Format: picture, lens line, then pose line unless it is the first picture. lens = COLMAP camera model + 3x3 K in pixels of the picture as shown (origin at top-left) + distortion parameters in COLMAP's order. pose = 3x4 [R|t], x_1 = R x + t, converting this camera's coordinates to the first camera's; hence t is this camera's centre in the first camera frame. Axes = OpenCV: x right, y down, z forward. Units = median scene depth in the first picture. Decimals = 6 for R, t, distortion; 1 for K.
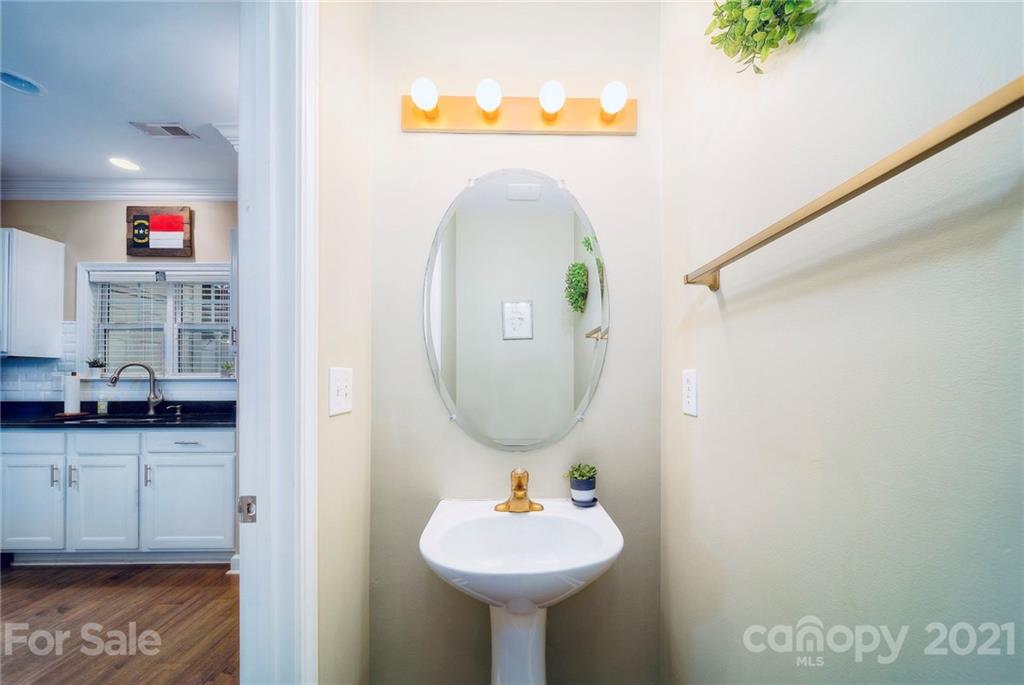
lens RADIAL K [[363.2, 0, 536.1], [0, 363.2, 371.8], [0, 0, 1]] dist [-0.000566, -0.000187]
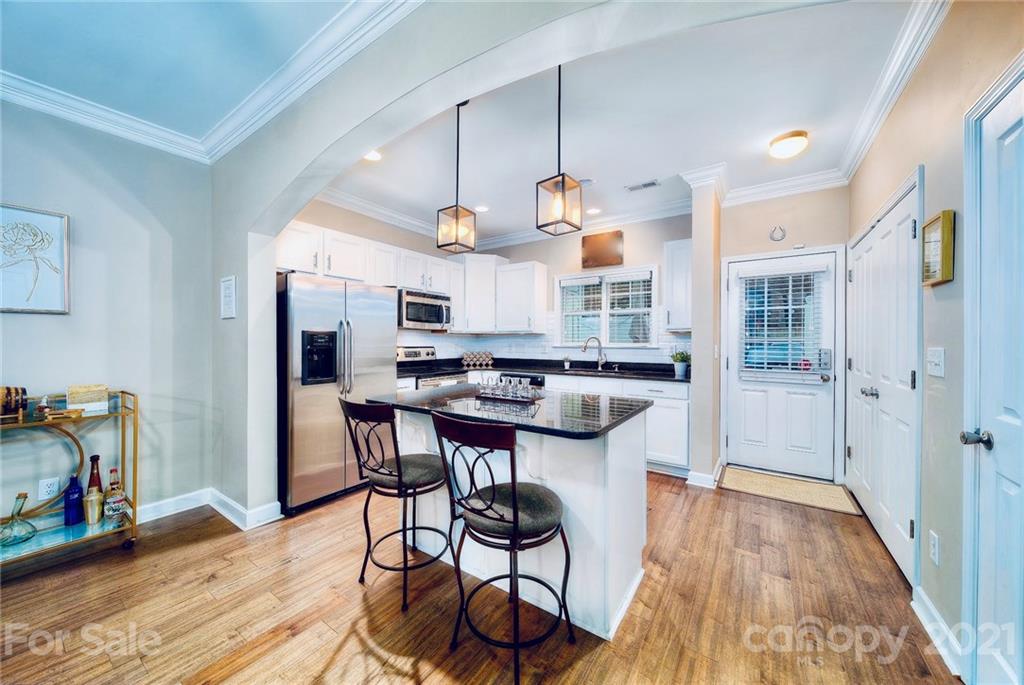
lens RADIAL K [[363.2, 0, 512.4], [0, 363.2, 344.8], [0, 0, 1]] dist [-0.000566, -0.000187]
pose [[0.813814, 0.009552, -0.581047, -0.467662], [0.002646, 0.999794, 0.020142, -0.021600], [0.581120, -0.017930, 0.813620, -0.461973]]
